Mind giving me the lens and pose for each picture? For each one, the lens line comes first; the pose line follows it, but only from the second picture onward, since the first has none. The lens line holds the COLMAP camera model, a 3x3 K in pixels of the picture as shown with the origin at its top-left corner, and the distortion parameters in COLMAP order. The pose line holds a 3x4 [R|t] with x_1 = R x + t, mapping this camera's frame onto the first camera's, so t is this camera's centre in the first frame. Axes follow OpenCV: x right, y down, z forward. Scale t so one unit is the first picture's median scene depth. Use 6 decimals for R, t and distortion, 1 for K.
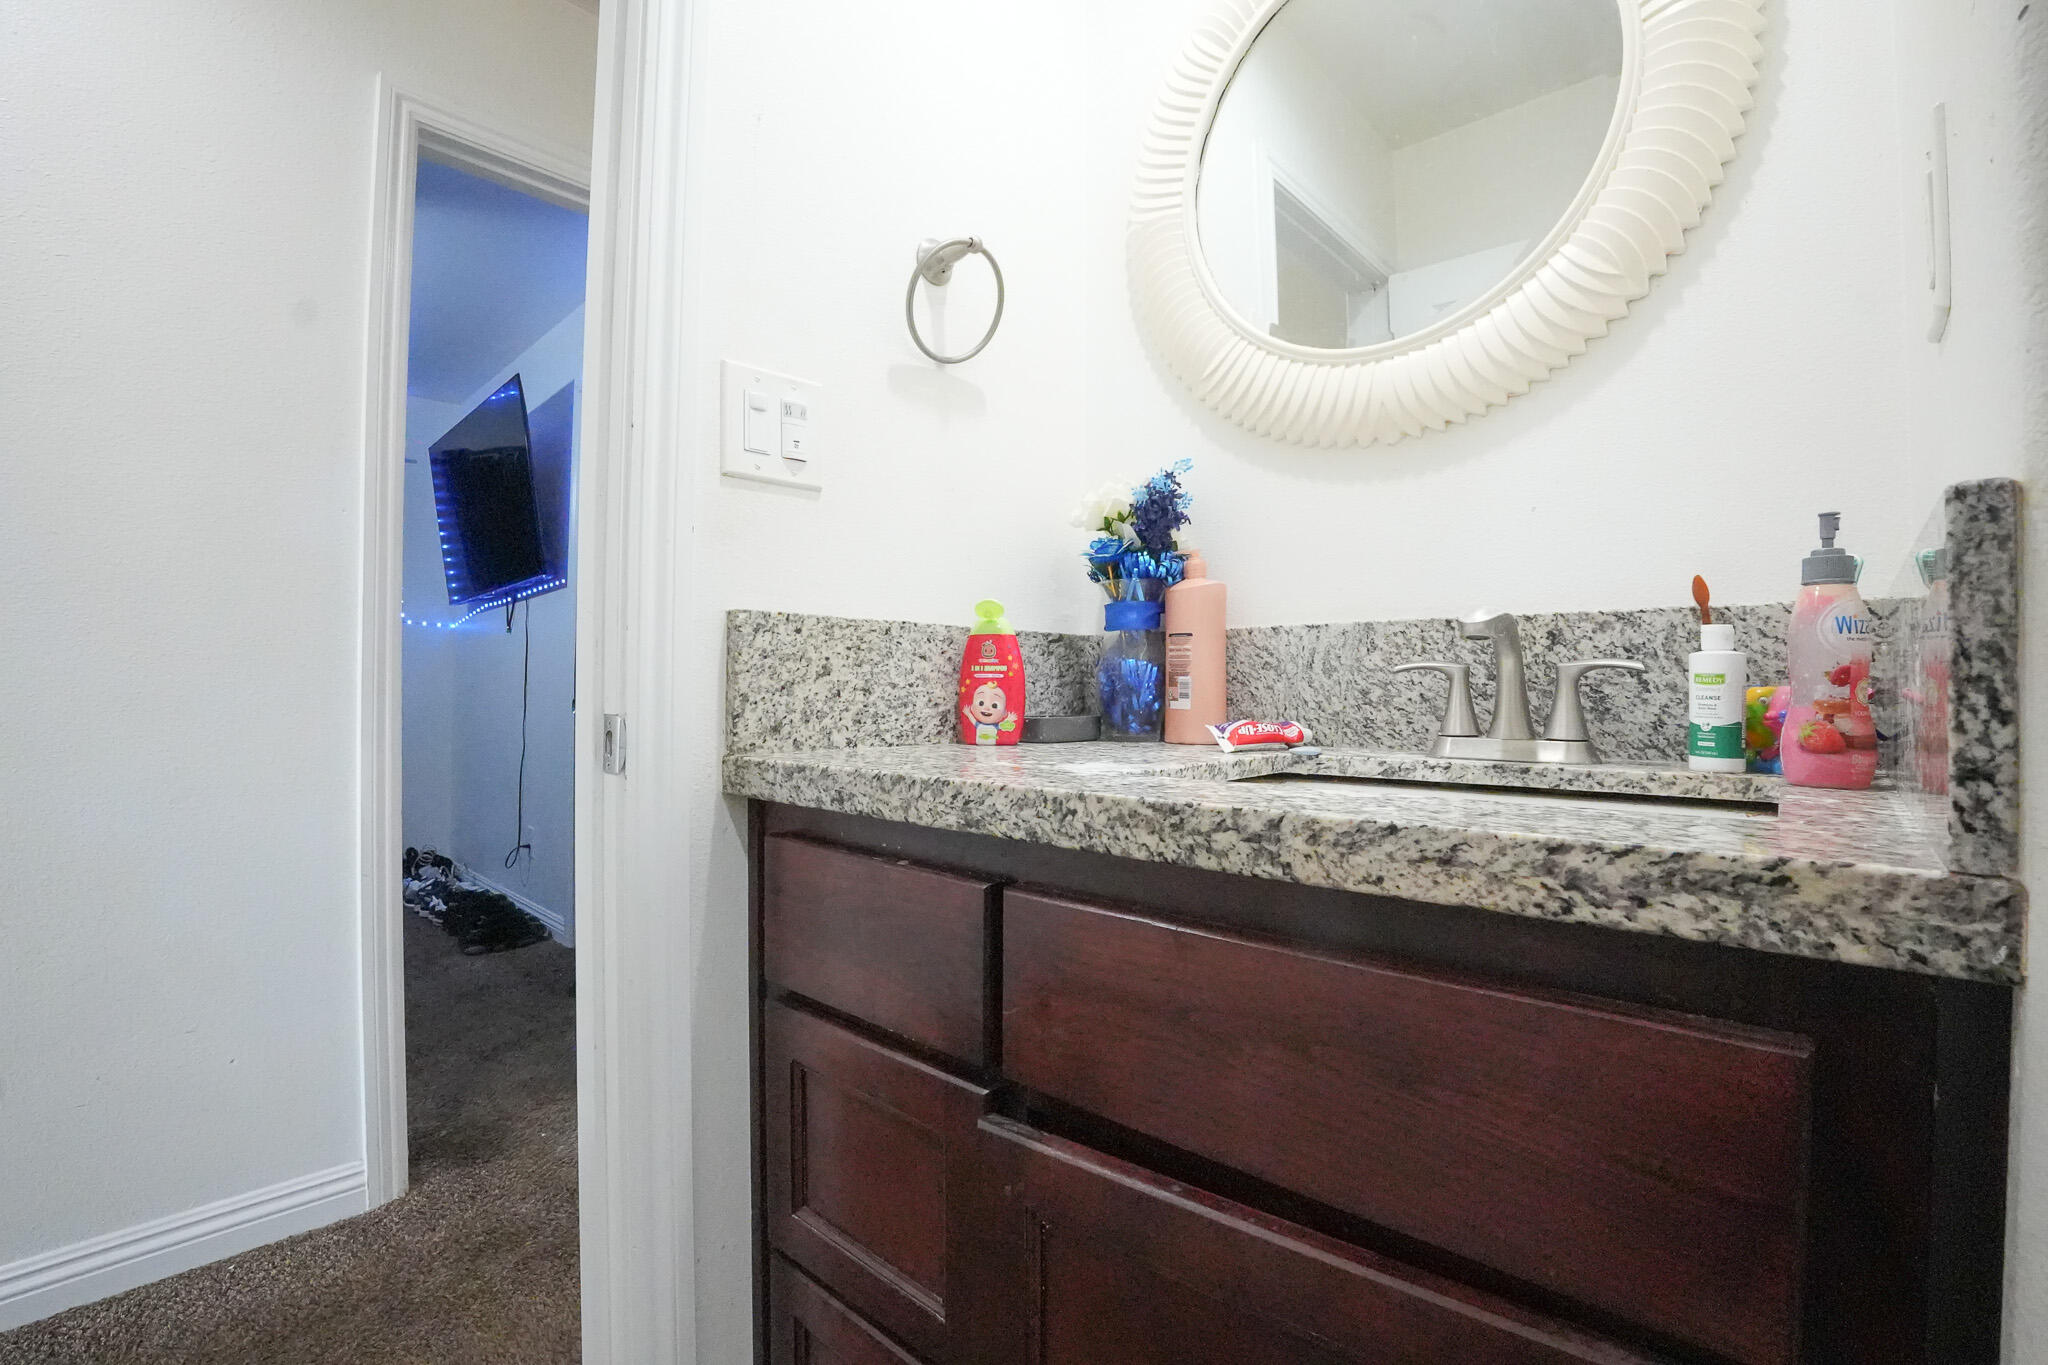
lens RADIAL K [[891.7, 0, 1024.0], [0, 891.7, 682.5], [0, 0, 1]] dist [-0.083984, 0.025771]
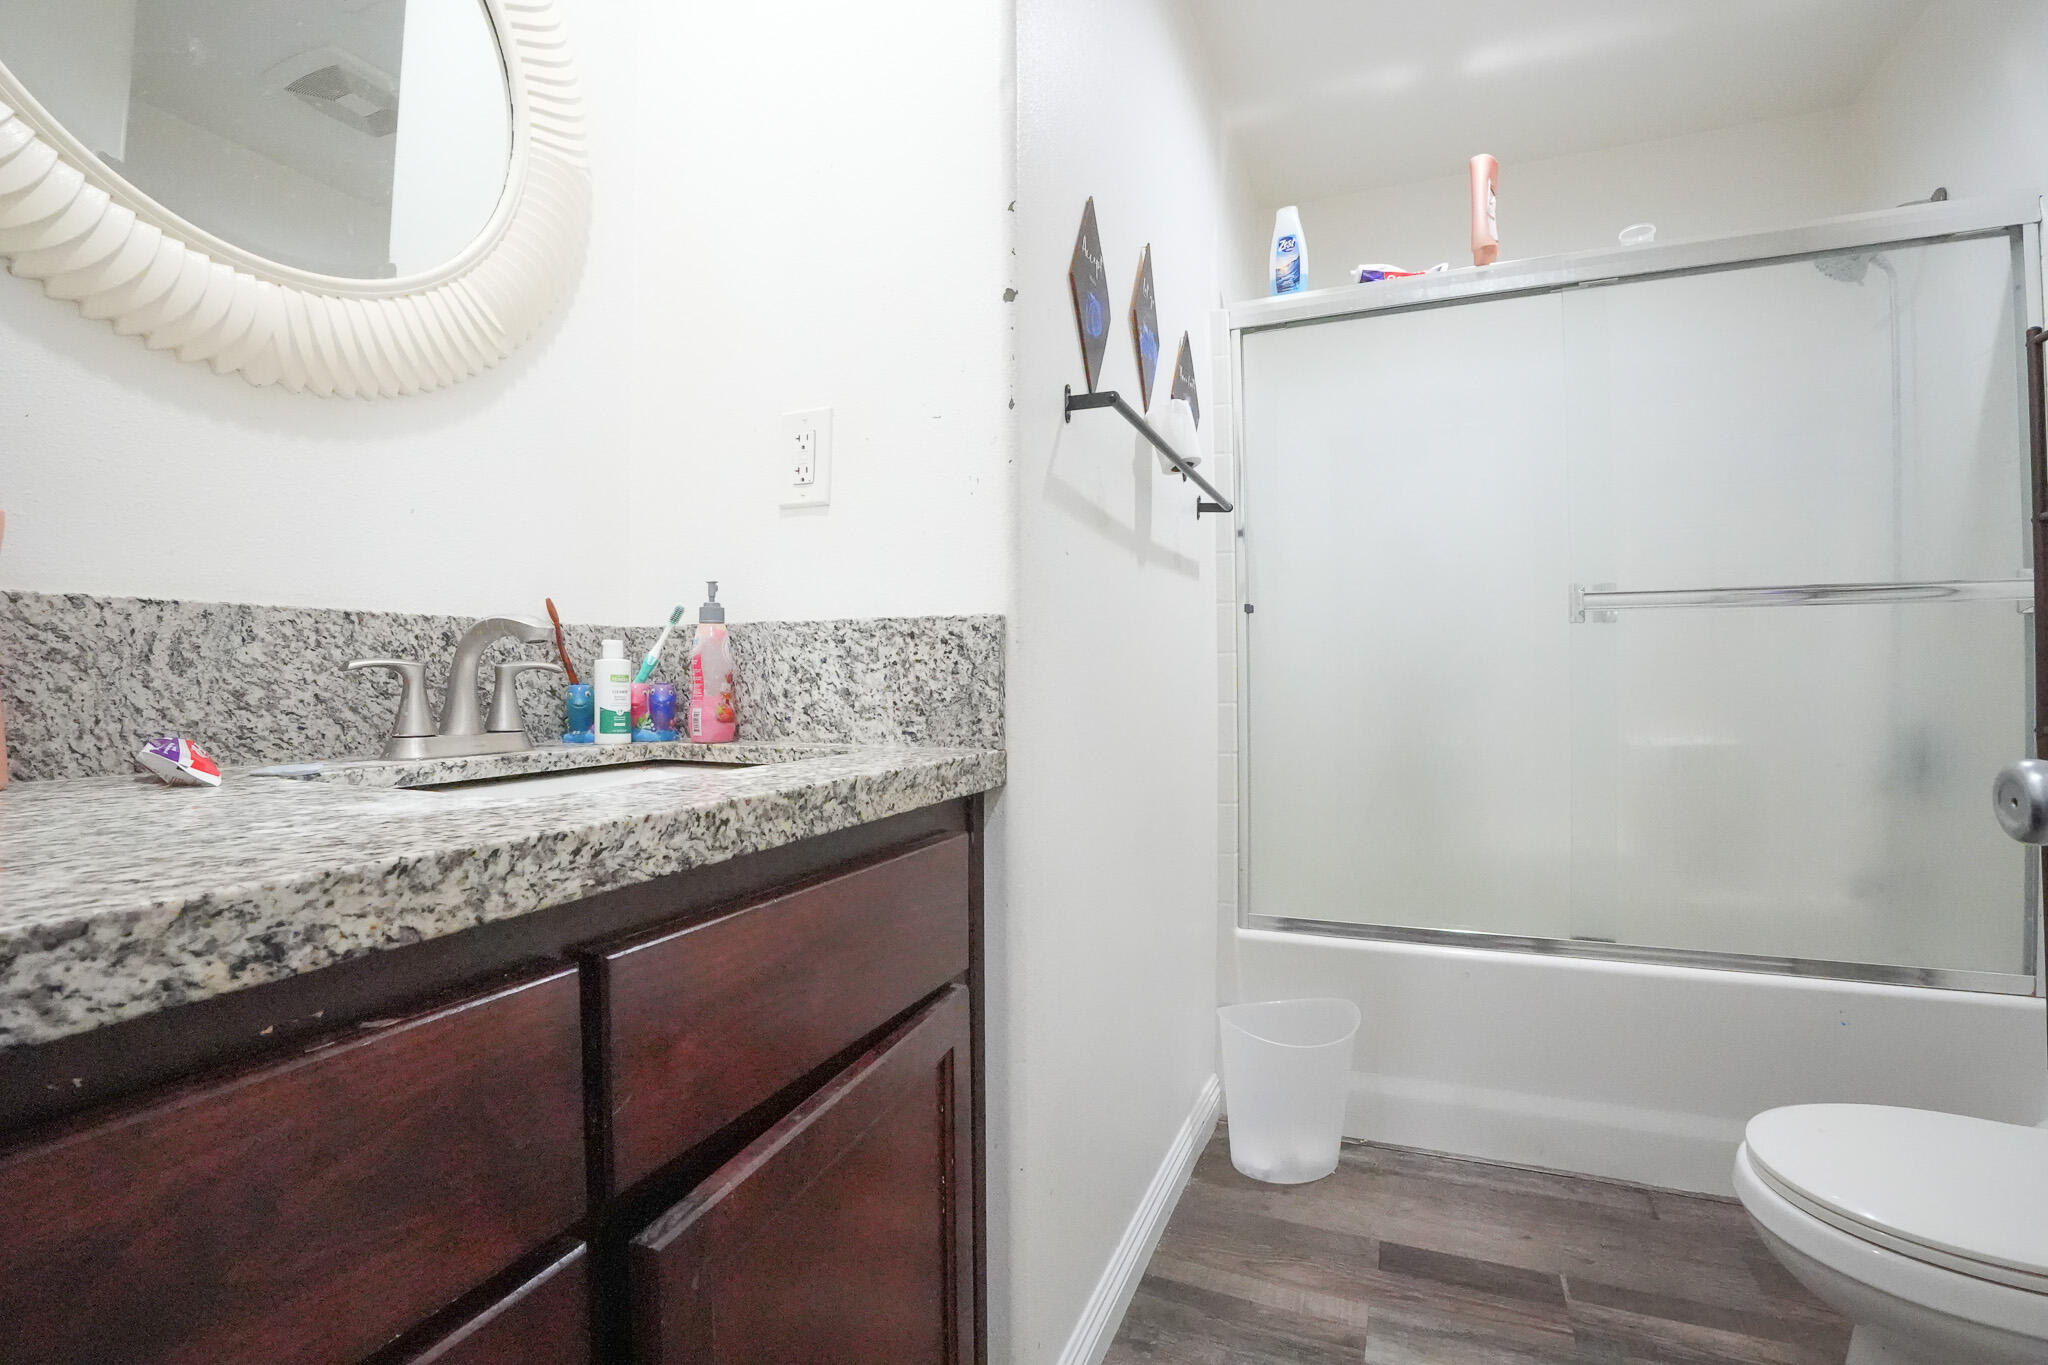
lens RADIAL K [[891.7, 0, 1024.0], [0, 891.7, 682.5], [0, 0, 1]] dist [-0.083984, 0.025771]
pose [[-0.323932, -0.007538, 0.946050, -0.830841], [-0.004304, 0.999970, 0.006494, -0.010391], [-0.946070, -0.001968, -0.323955, 0.882567]]
